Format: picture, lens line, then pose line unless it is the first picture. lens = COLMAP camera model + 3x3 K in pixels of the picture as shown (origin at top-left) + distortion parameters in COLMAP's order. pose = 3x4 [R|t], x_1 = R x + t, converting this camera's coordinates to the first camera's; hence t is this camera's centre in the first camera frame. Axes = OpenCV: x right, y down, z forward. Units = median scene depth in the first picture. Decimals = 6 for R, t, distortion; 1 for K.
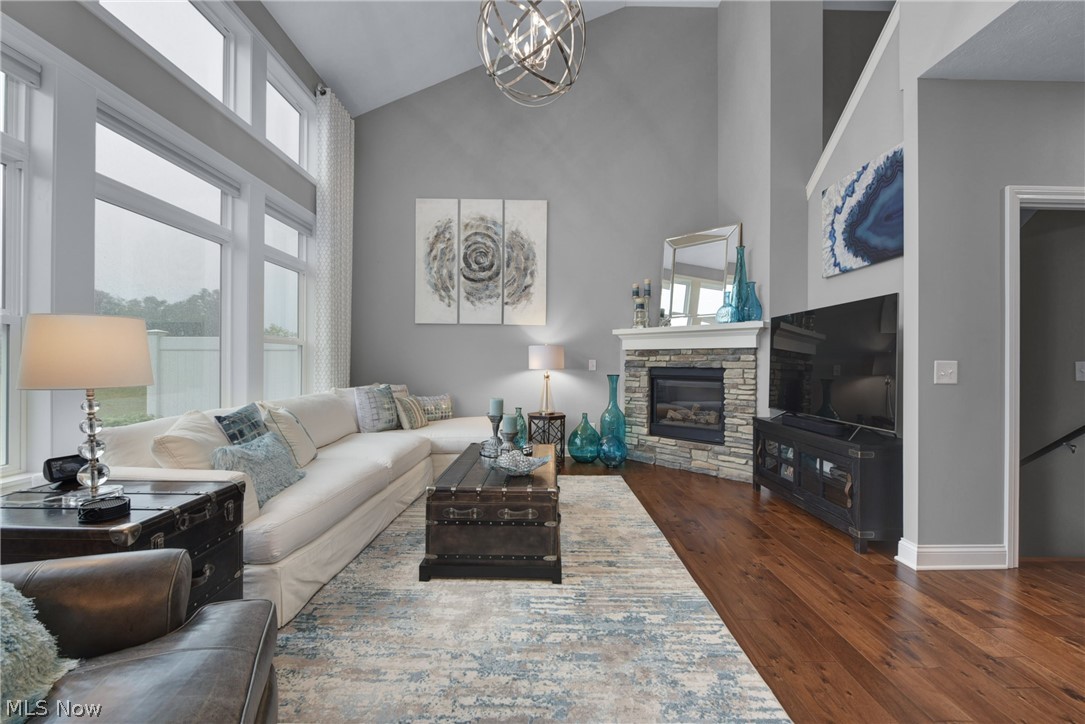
lens RADIAL K [[434.7, 0, 545.9], [0, 434.7, 361.4], [0, 0, 1]] dist [-0.010160, -0.000013]
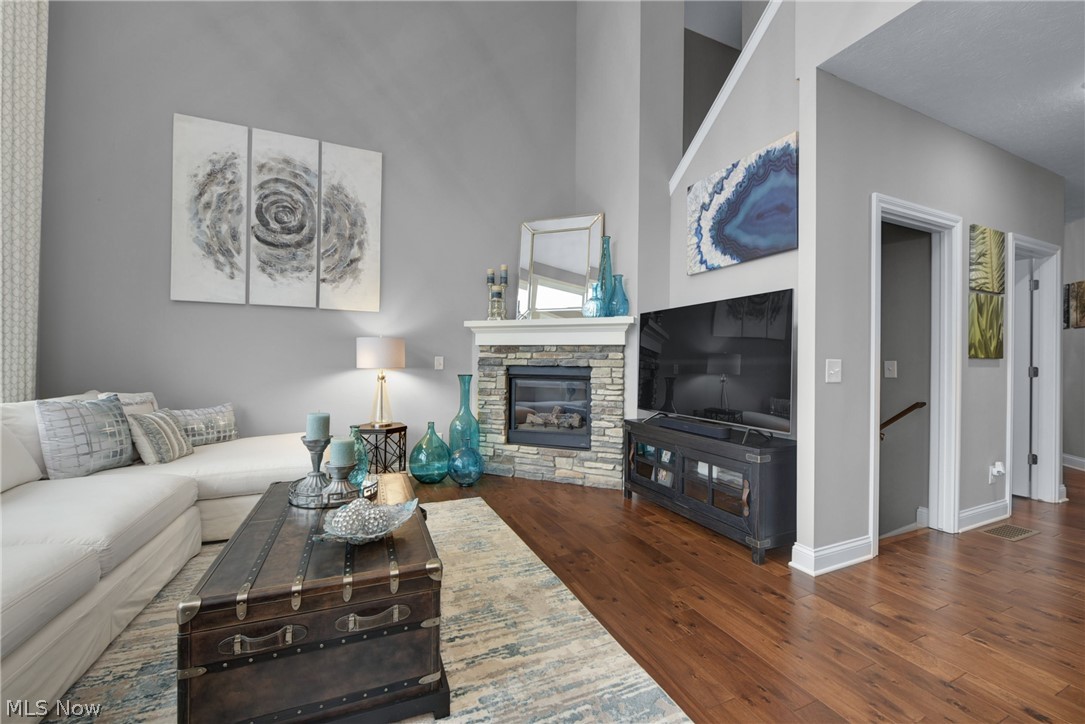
lens RADIAL K [[434.7, 0, 545.4], [0, 434.7, 361.0], [0, 0, 1]] dist [-0.010160, -0.000013]
pose [[0.917199, 0.003957, 0.398409, -0.038615], [-0.005441, 0.999982, 0.002596, 0.001563], [-0.398392, -0.004549, 0.917204, 0.170569]]
